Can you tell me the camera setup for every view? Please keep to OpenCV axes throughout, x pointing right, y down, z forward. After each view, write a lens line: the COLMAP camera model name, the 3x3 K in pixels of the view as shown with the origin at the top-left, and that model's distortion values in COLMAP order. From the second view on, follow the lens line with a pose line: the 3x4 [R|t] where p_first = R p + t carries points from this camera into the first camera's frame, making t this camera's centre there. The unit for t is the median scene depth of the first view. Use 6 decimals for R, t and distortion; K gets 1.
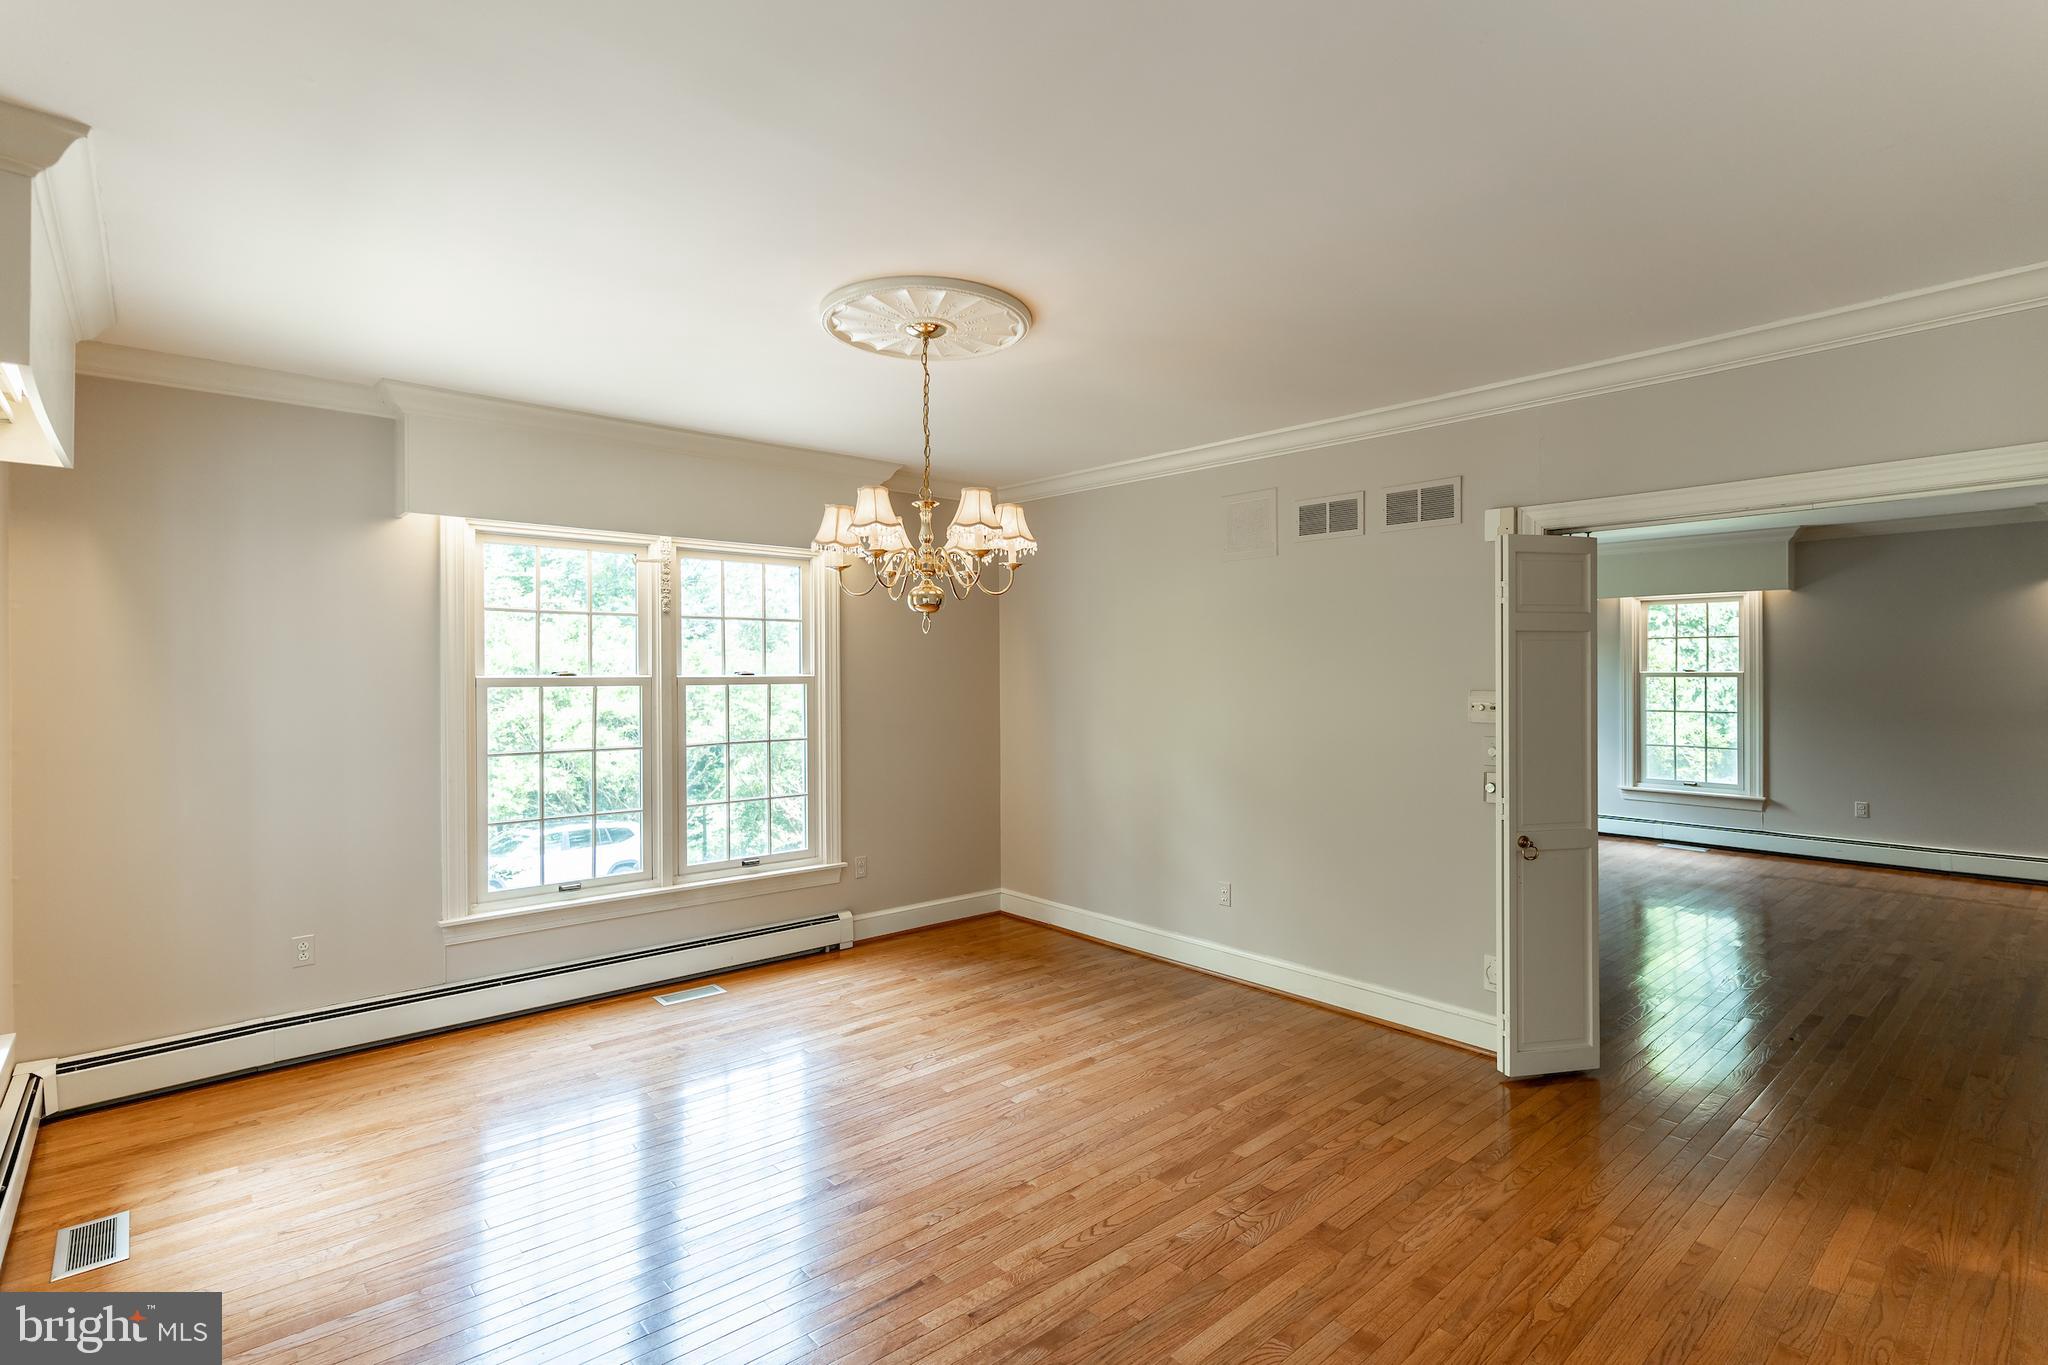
lens RADIAL K [[984.2, 0, 1017.1], [0, 984.2, 674.1], [0, 0, 1]] dist [0.002120, 0.001750]
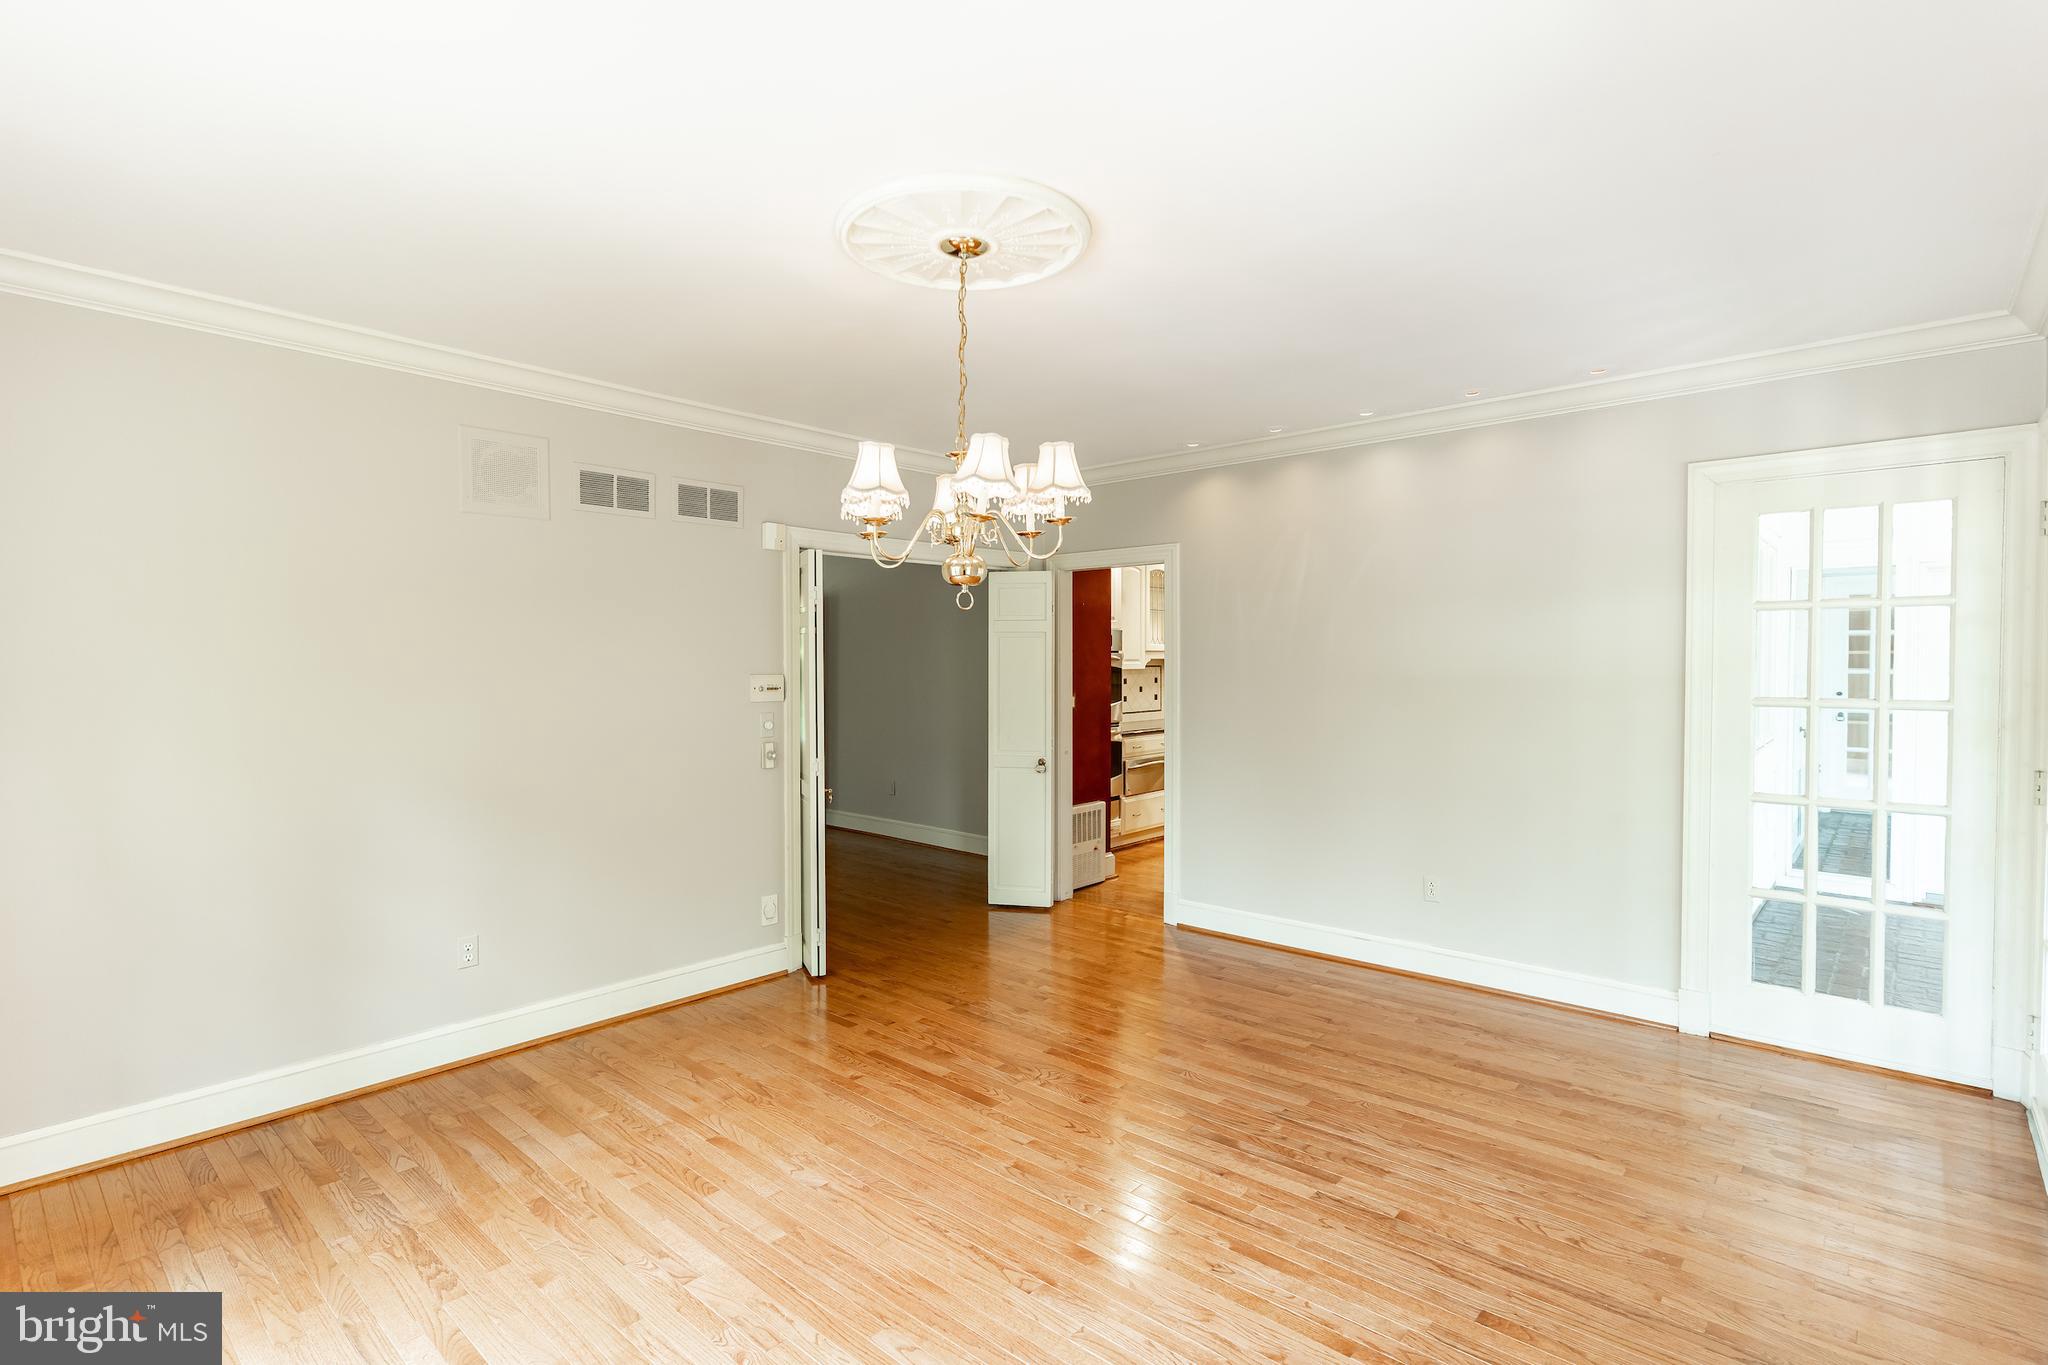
lens RADIAL K [[984.2, 0, 1034.7], [0, 984.2, 681.4], [0, 0, 1]] dist [0.002120, 0.001750]
pose [[-0.135322, -0.021689, 0.990564, -0.650272], [0.000478, 0.999759, 0.021955, -0.001103], [-0.990802, 0.003444, -0.135279, 0.734294]]
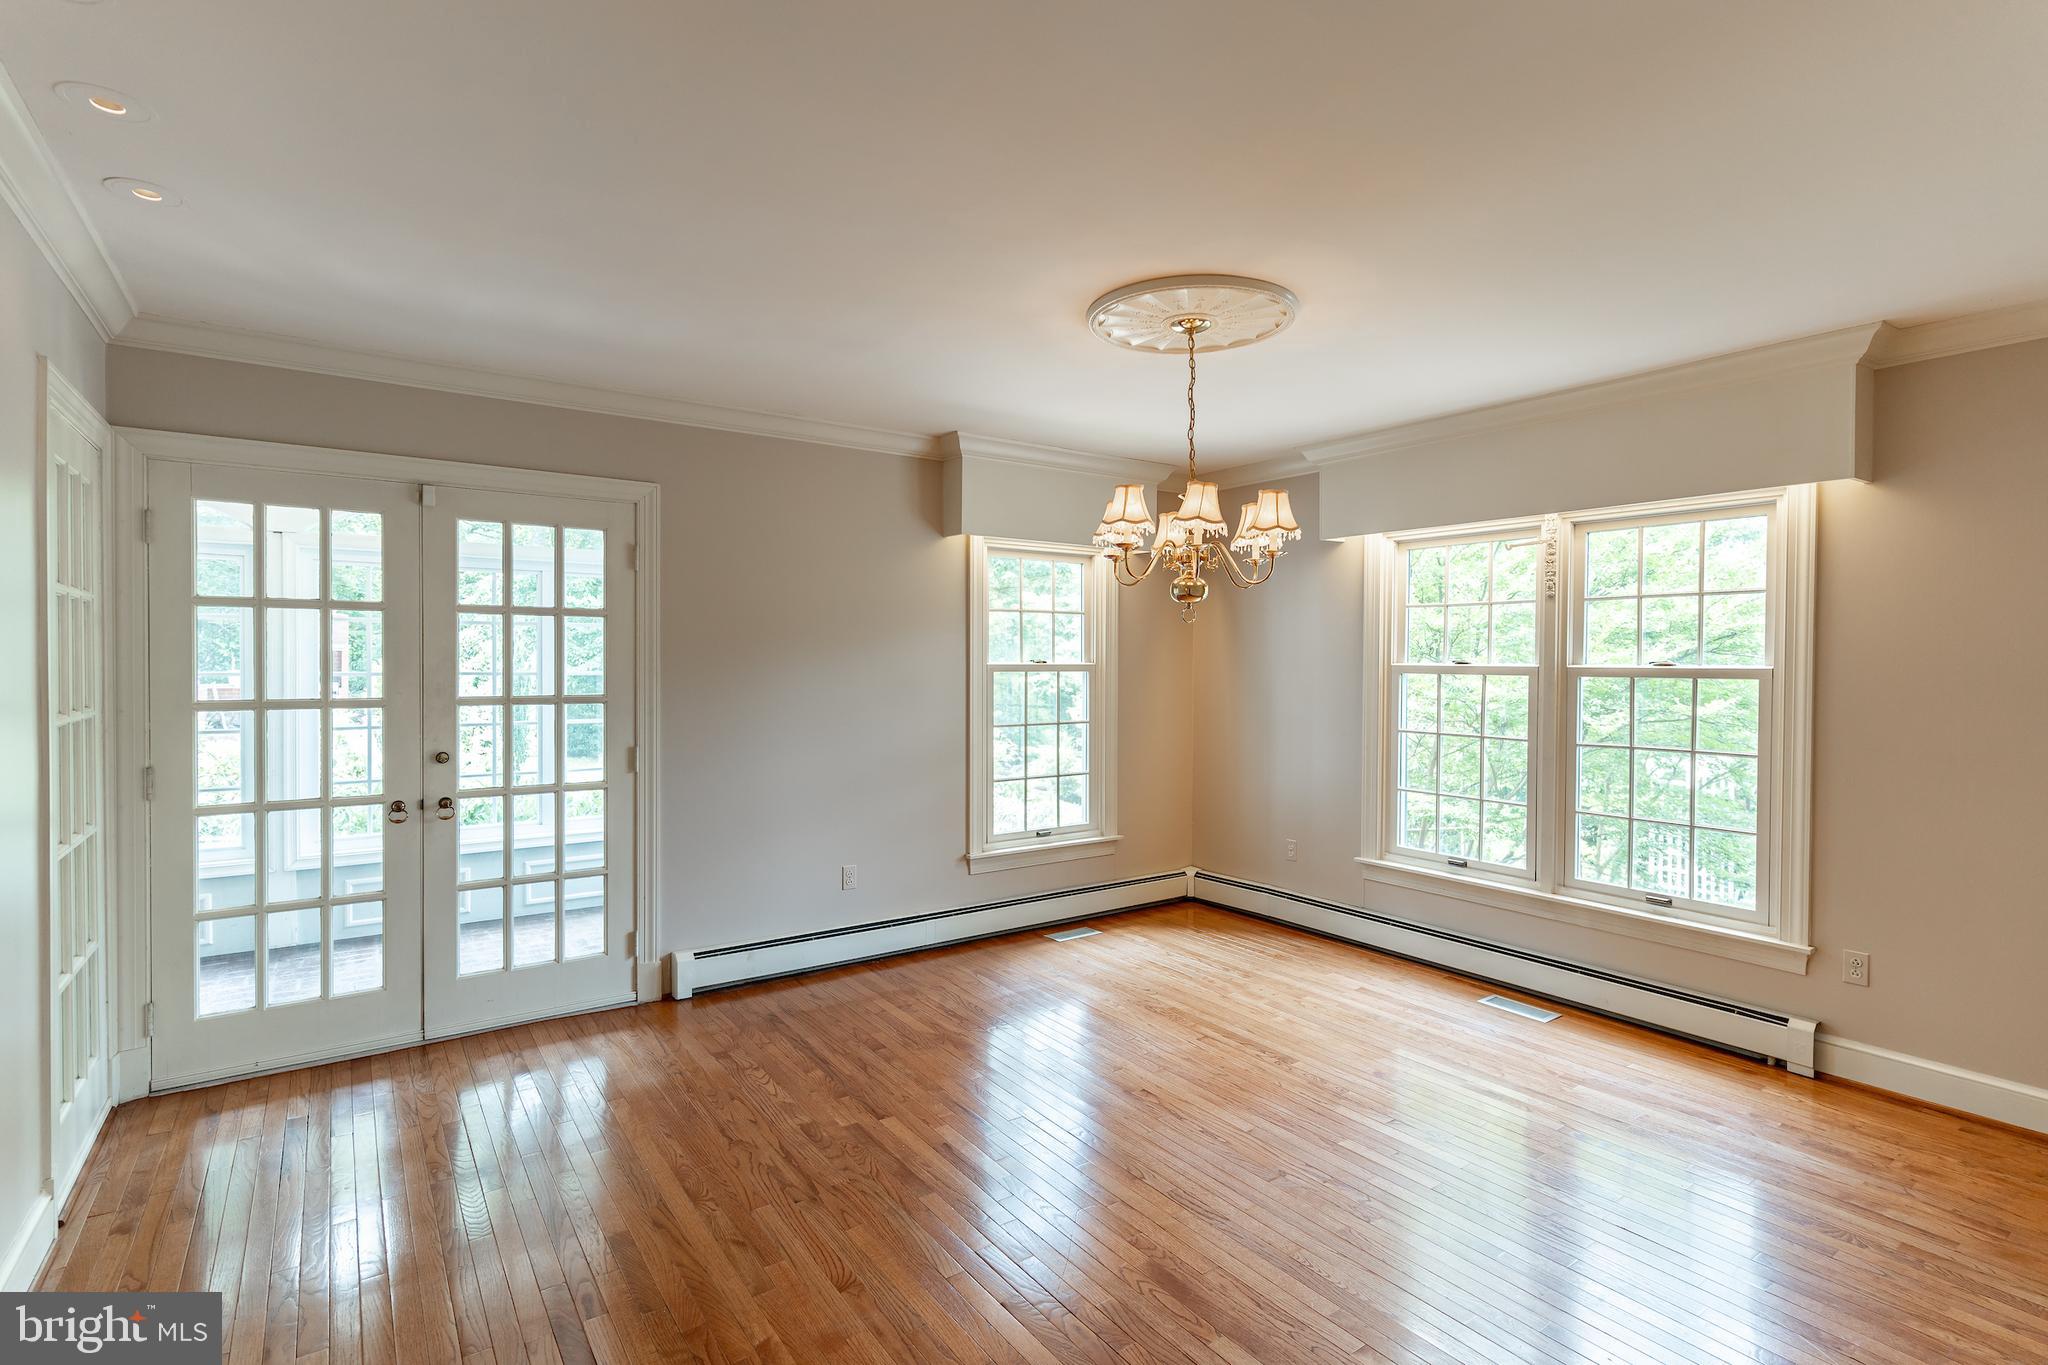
lens RADIAL K [[984.2, 0, 1027.8], [0, 984.2, 677.5], [0, 0, 1]] dist [0.002120, 0.001750]
pose [[-0.109385, 0.020652, -0.993785, 0.658152], [-0.003928, 0.999767, 0.021208, -0.005072], [0.993992, 0.006223, -0.109278, 0.657954]]
